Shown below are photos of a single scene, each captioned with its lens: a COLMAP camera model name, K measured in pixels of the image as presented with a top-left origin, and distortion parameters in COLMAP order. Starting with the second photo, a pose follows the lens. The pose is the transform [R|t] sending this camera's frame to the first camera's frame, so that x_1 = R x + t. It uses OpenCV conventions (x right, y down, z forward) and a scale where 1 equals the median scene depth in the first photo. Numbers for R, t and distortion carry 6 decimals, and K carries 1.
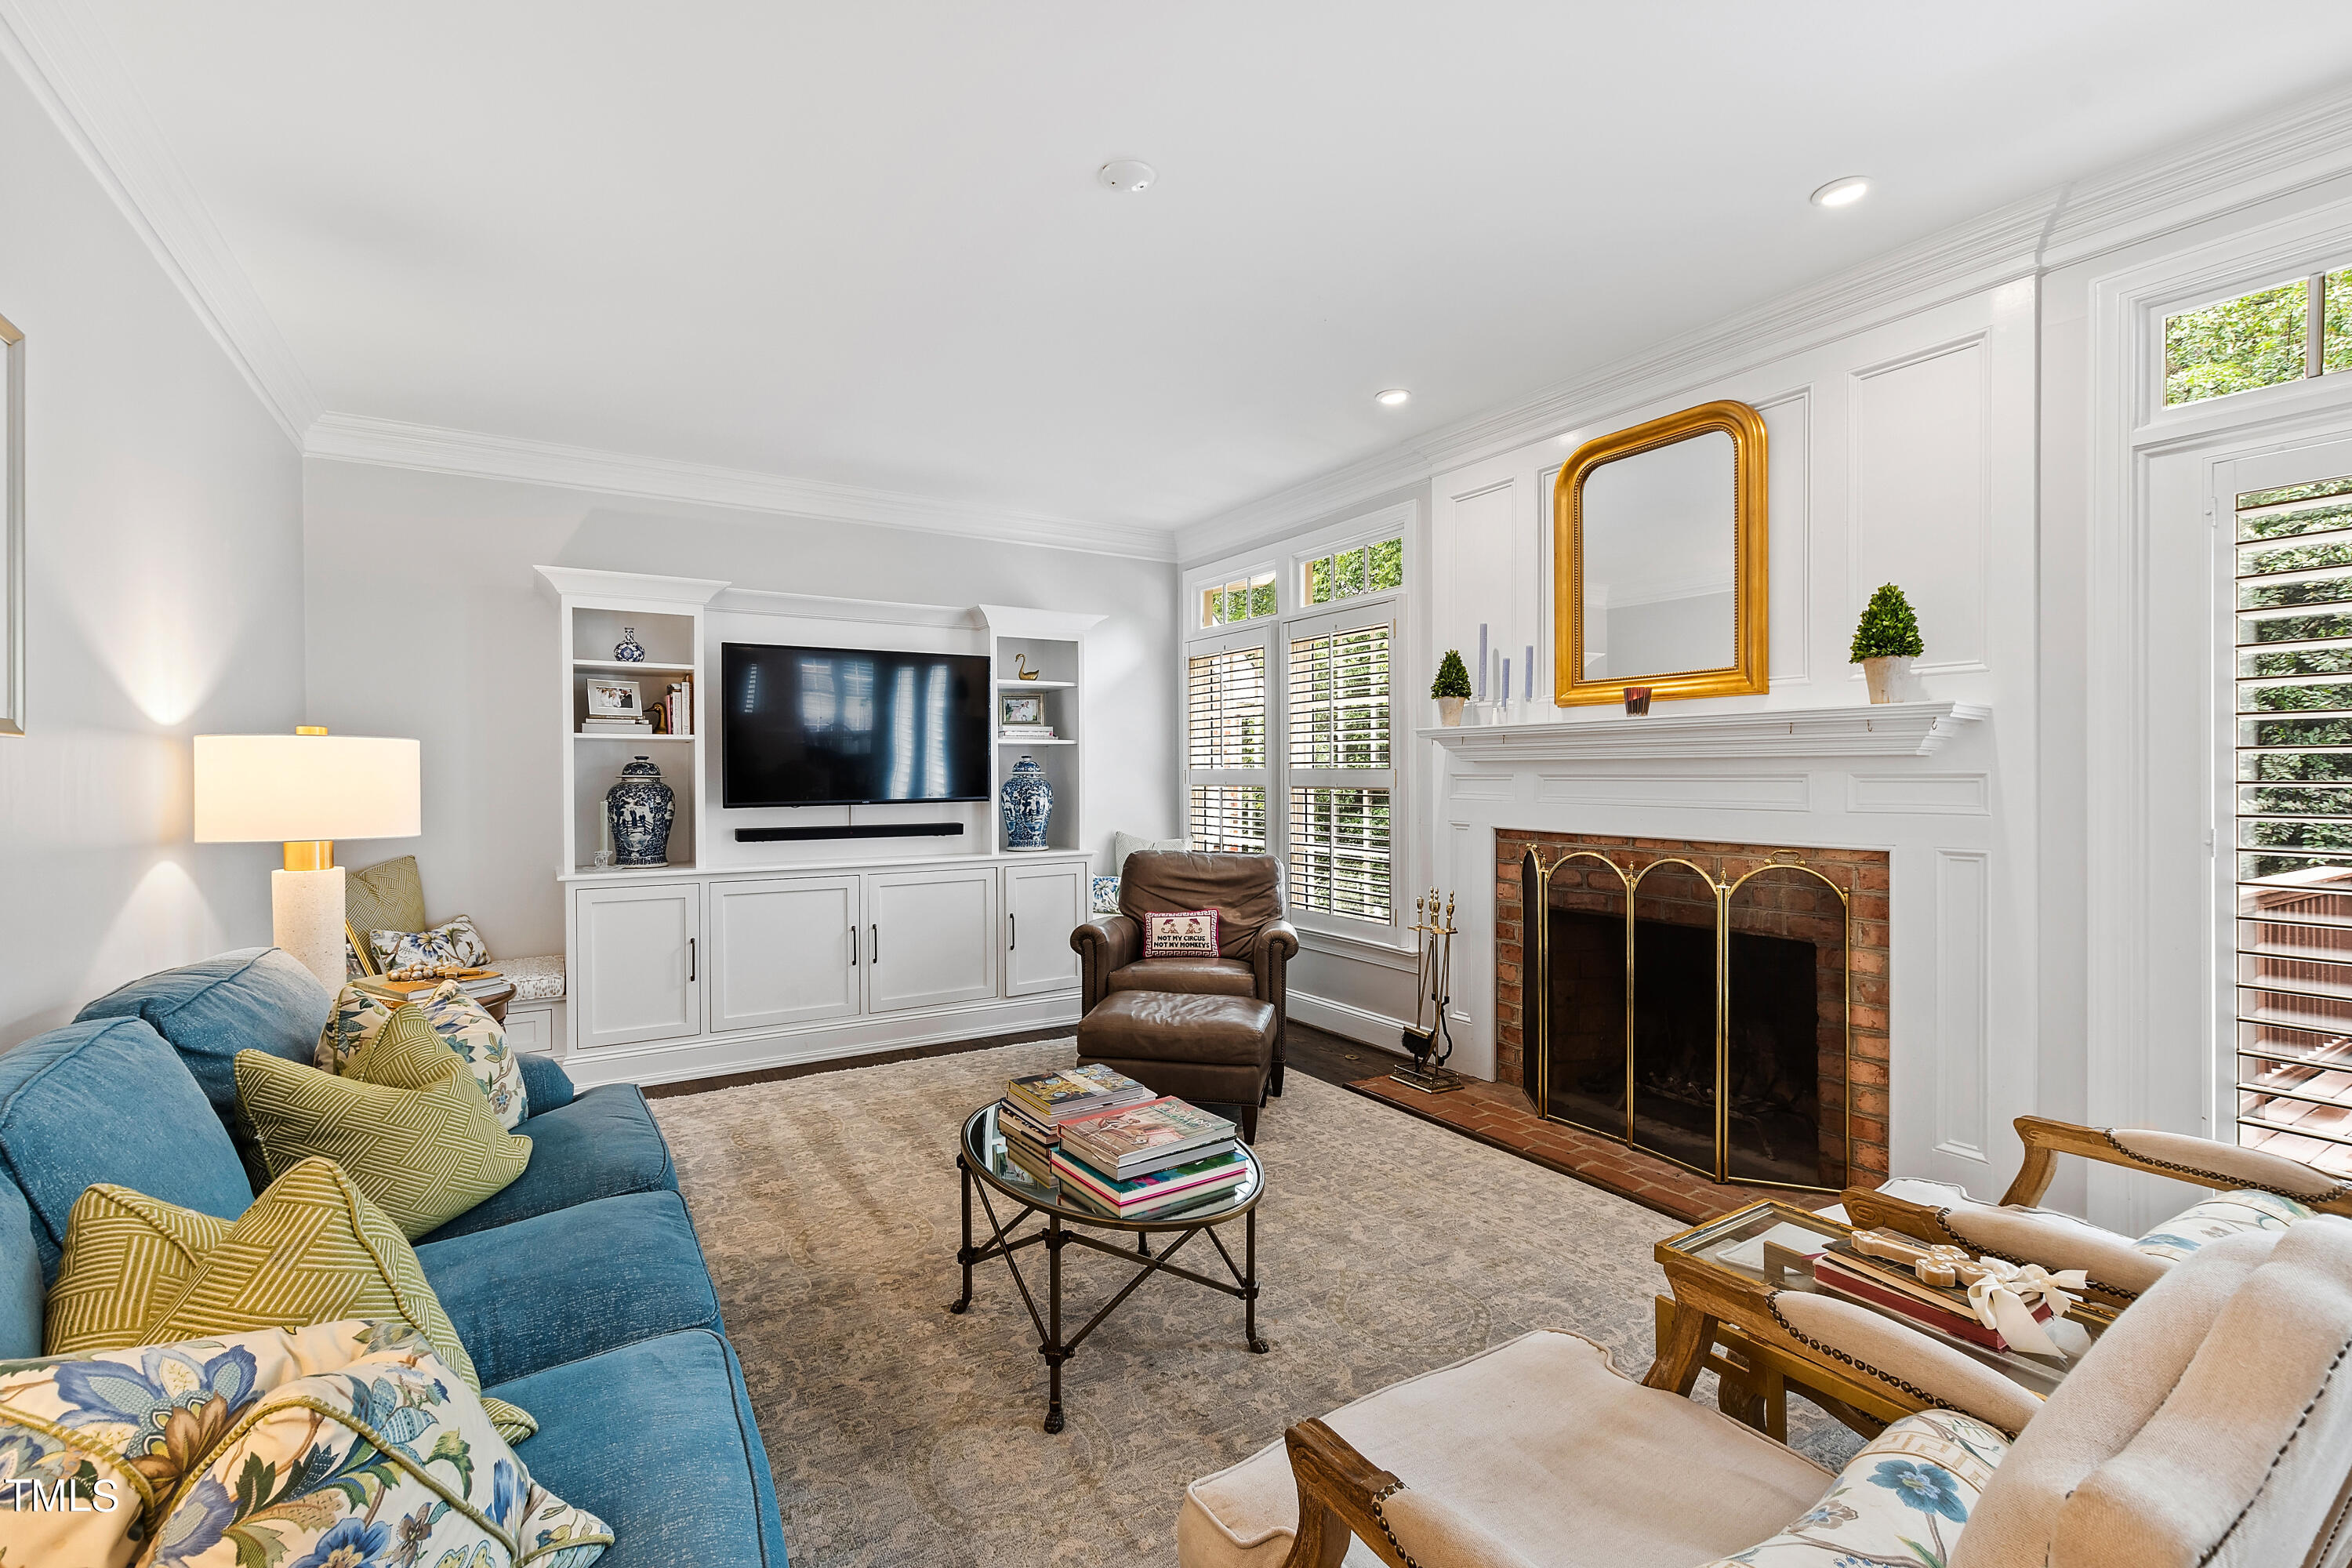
lens RADIAL K [[1016.3, 0, 1167.0], [0, 1016.3, 778.7], [0, 0, 1]] dist [0.011302, -0.000164]
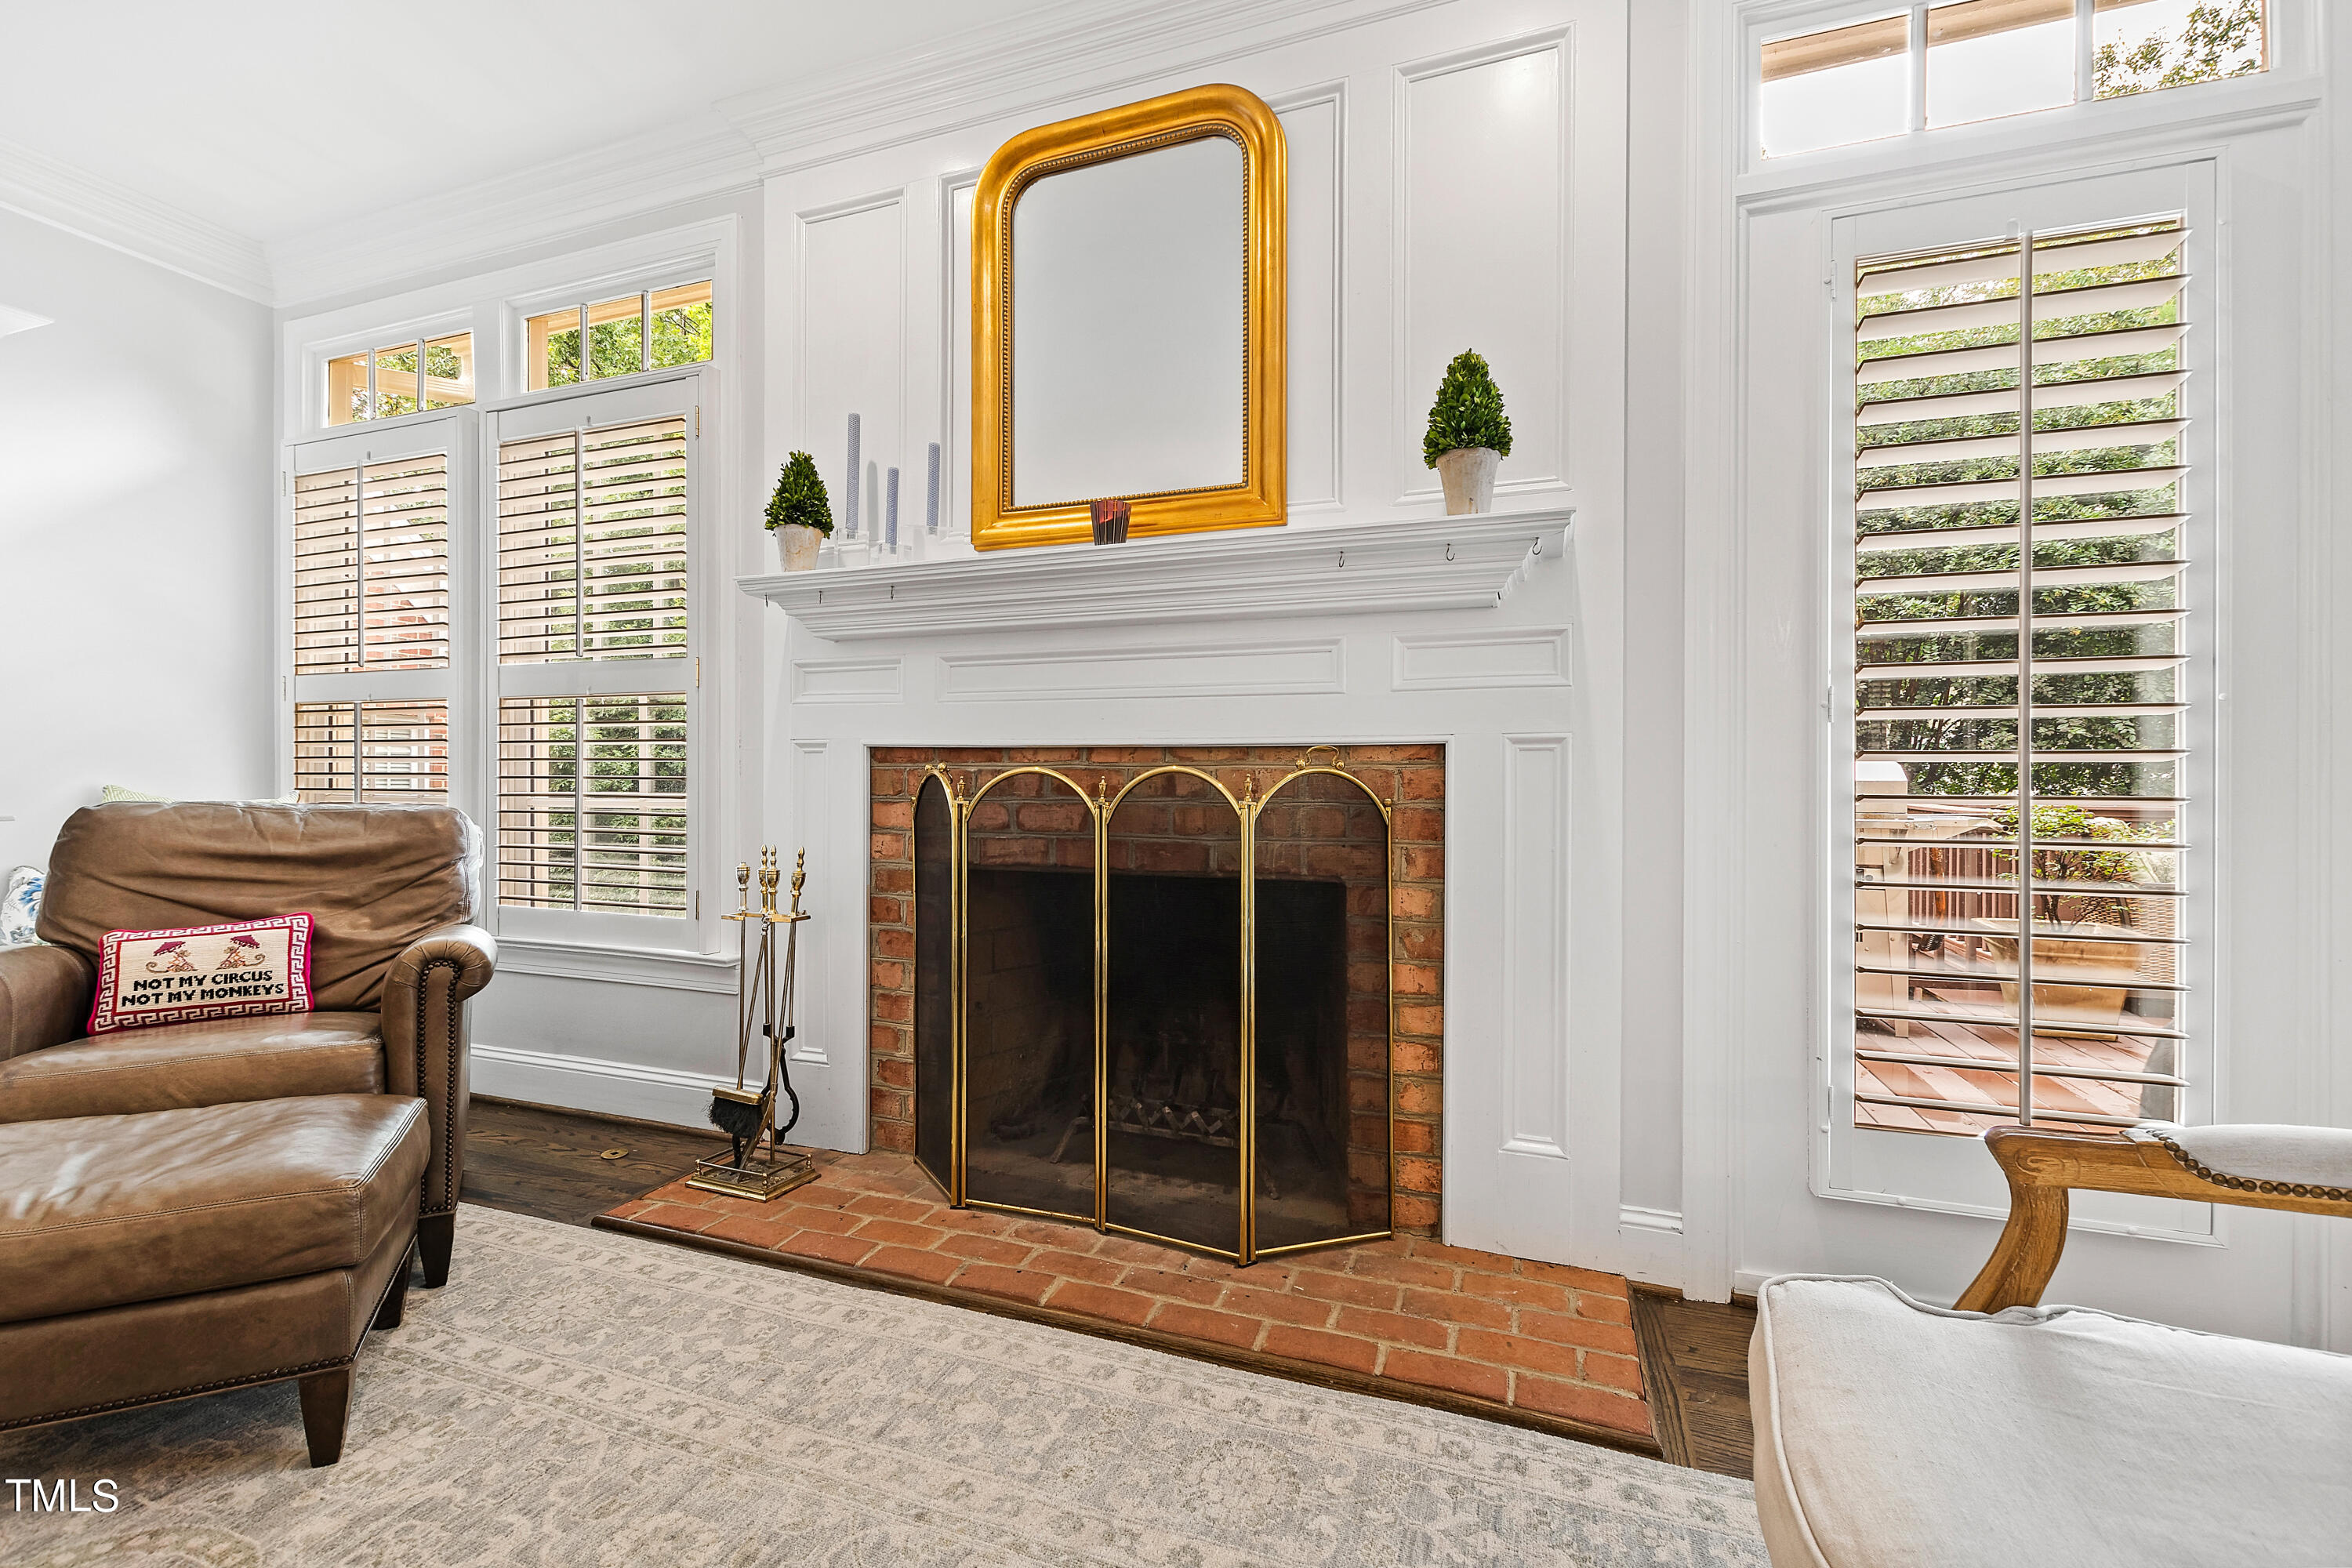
lens RADIAL K [[1039.2, 0, 1168.0], [0, 1039.2, 779.5], [0, 0, 1]] dist [-0.000437, -0.000198]
pose [[0.790934, 0.003851, 0.611889, 0.082410], [-0.003958, 0.999991, -0.001178, 0.074028], [-0.611888, -0.001490, 0.790943, 0.411491]]
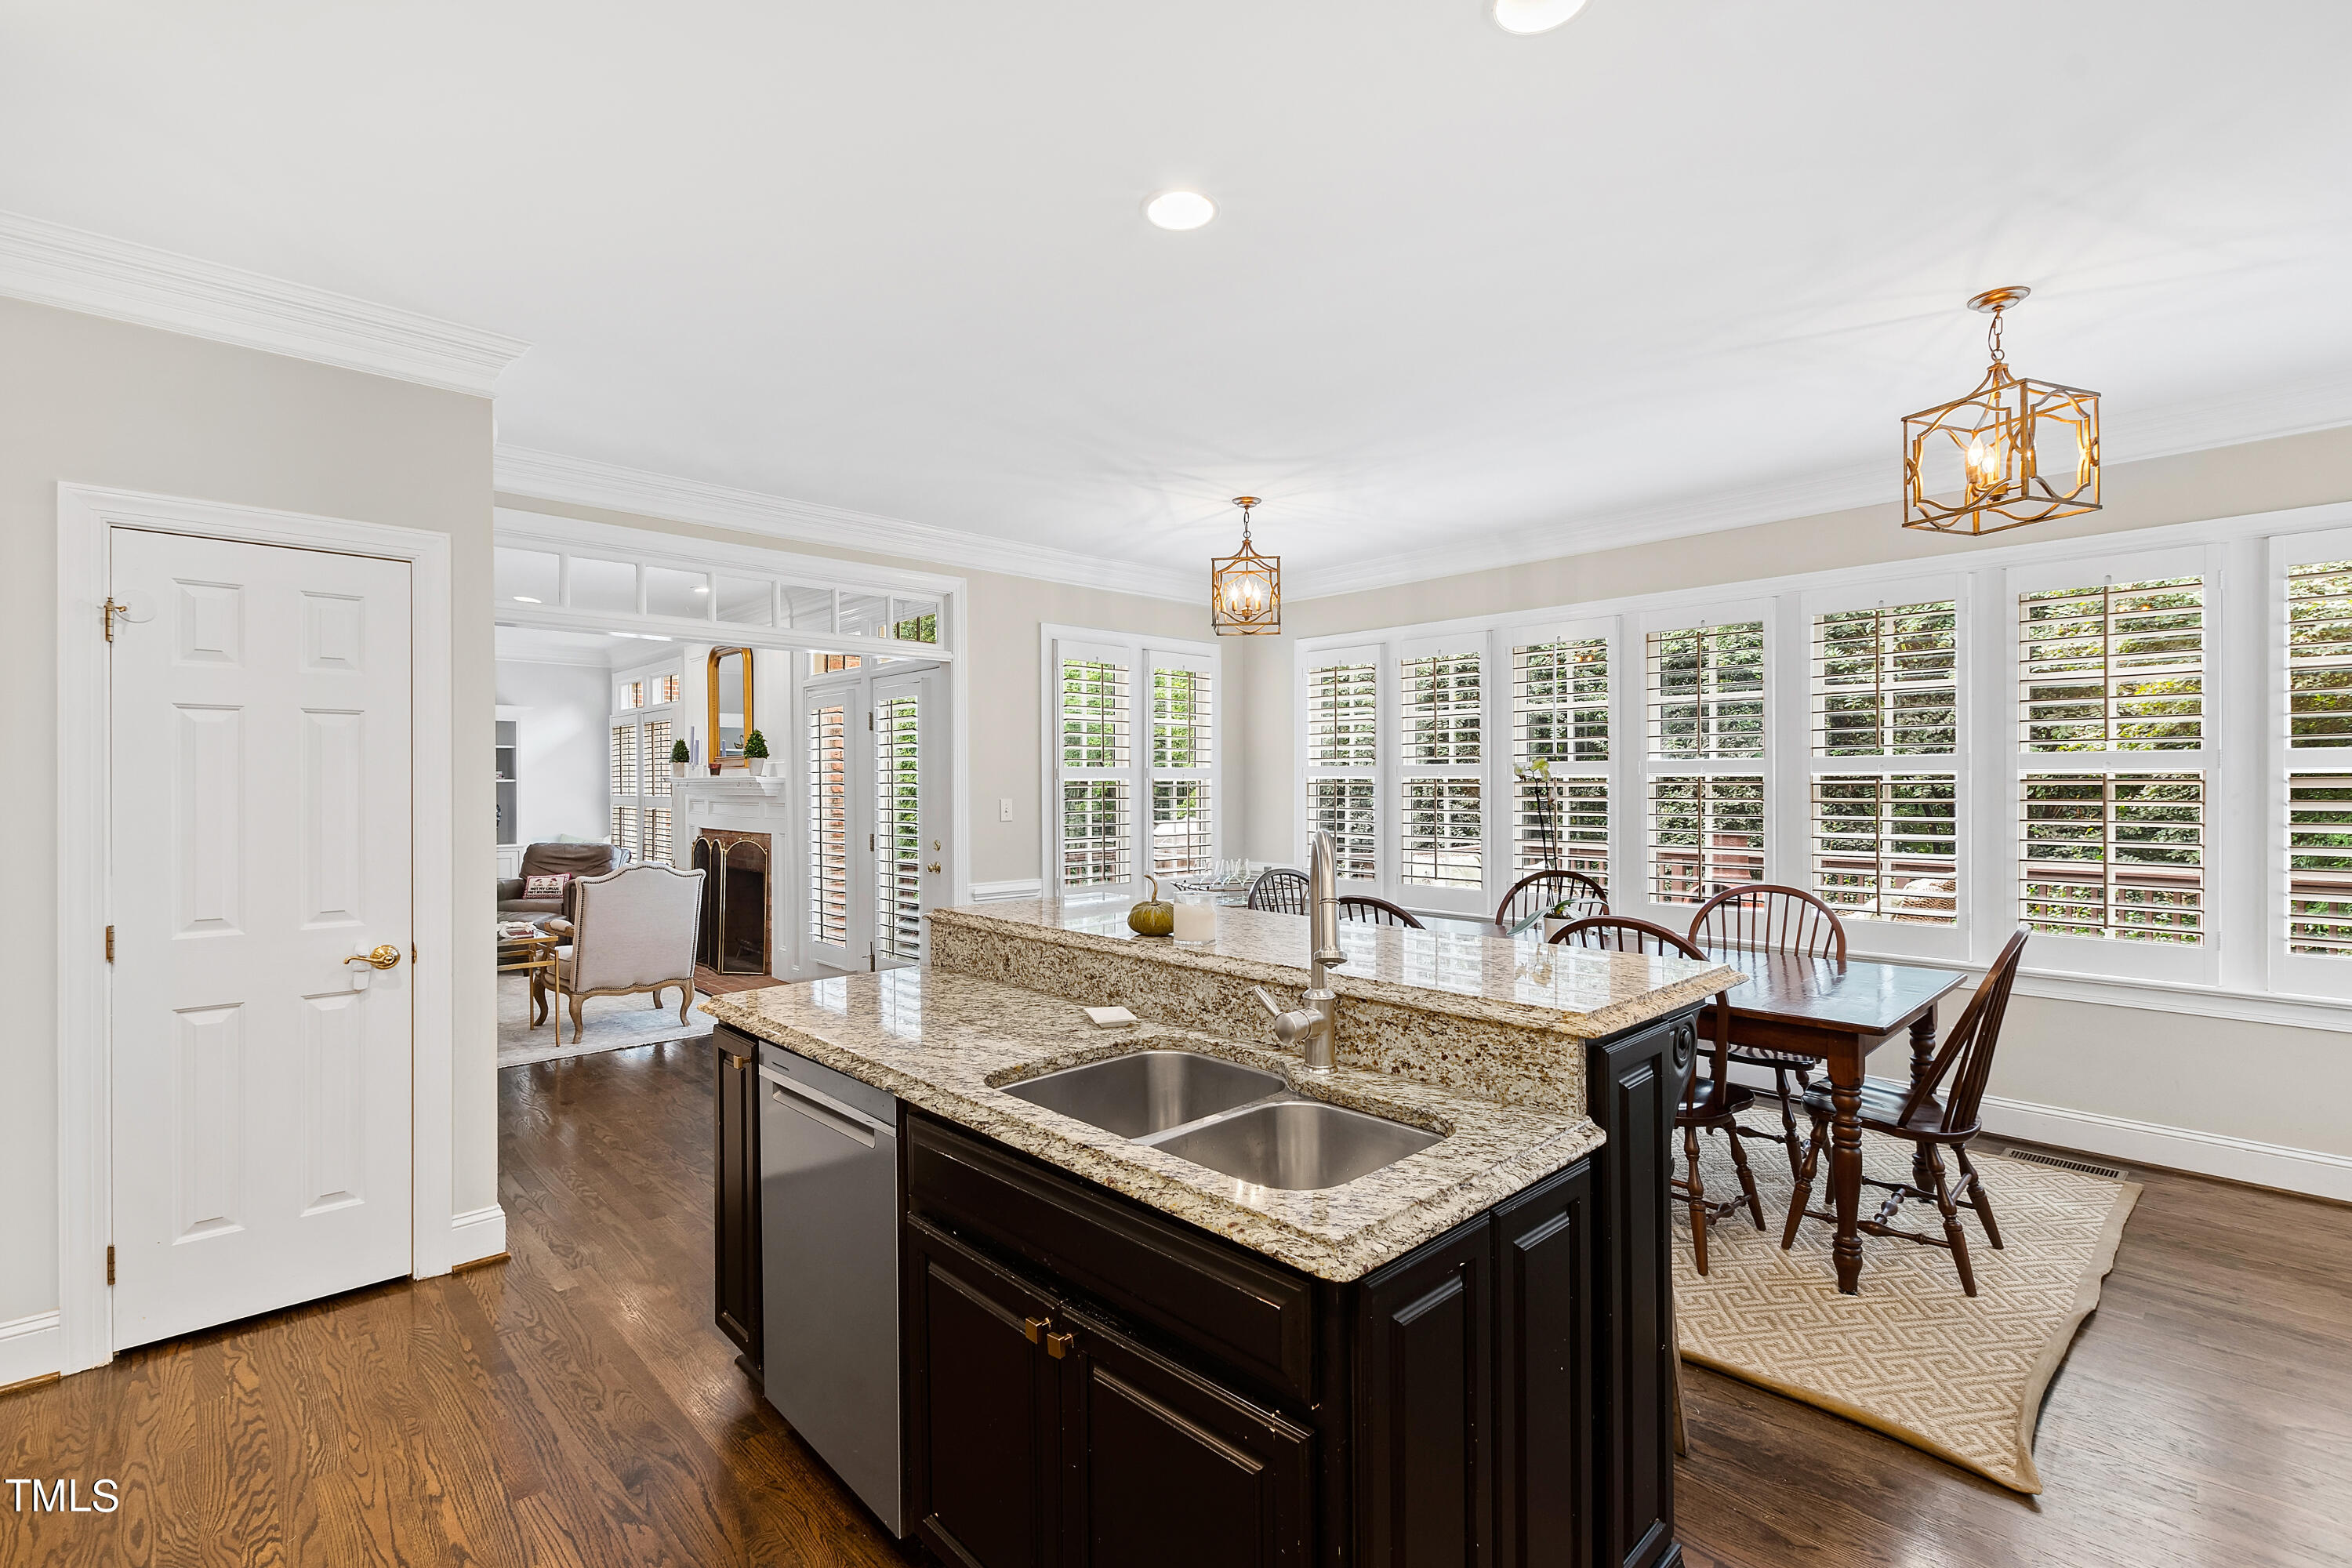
lens RADIAL K [[1039.2, 0, 1168.0], [0, 1039.2, 779.5], [0, 0, 1]] dist [-0.000437, -0.000198]
pose [[0.977056, 0.000123, 0.212981, 0.841577], [0.001574, 0.999968, -0.007800, -0.031290], [-0.212976, 0.007957, 0.977025, -1.292765]]
